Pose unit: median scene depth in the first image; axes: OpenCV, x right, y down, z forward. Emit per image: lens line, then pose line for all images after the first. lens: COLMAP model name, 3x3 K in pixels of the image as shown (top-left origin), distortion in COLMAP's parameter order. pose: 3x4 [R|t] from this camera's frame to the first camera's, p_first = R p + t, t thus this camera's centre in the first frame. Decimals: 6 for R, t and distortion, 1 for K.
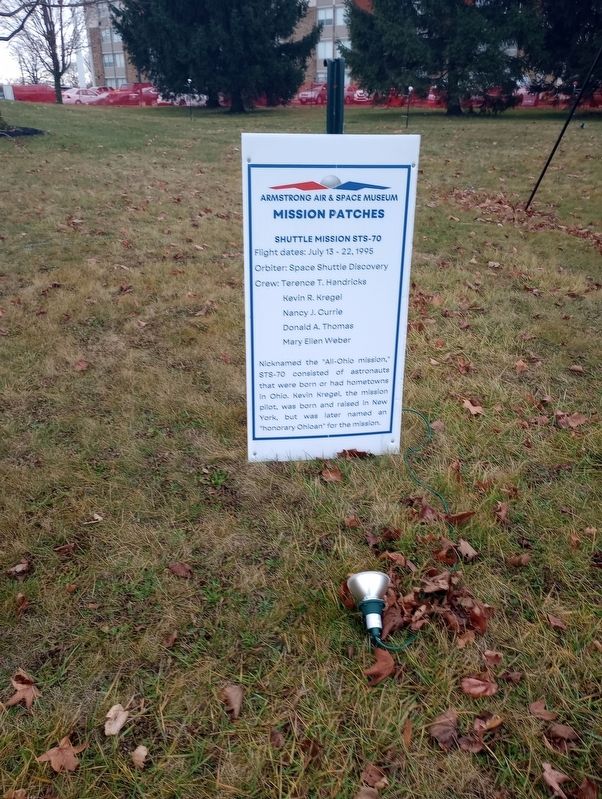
lens RADIAL K [[667.6, 0, 314.4], [0, 667.6, 397.2], [0, 0, 1]] dist [0.024776, -0.003081]
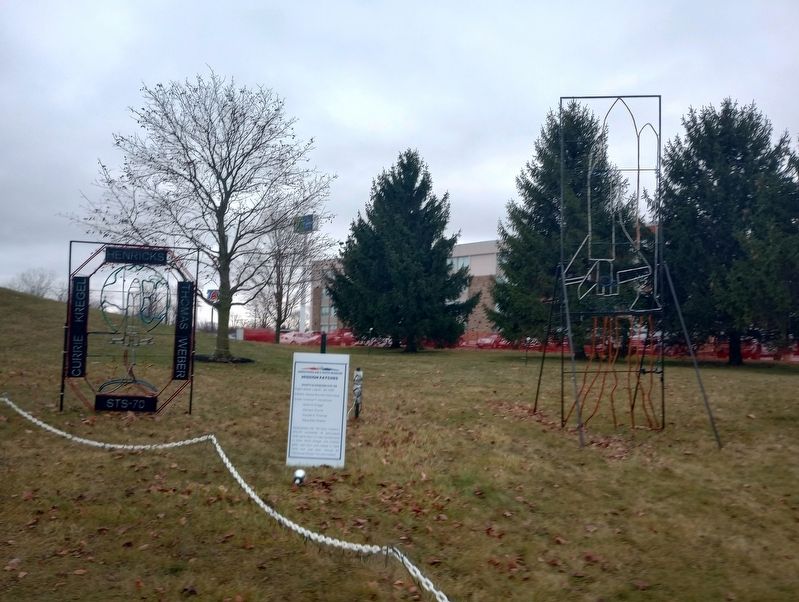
lens RADIAL K [[667.6, 0, 399.5], [0, 667.6, 301.0], [0, 0, 1]] dist [0.024776, -0.003081]
pose [[0.987099, 0.014100, -0.159491, 0.067948], [-0.086279, 0.885964, -0.455657, 0.061243], [0.134878, 0.463539, 0.875751, -0.141326]]
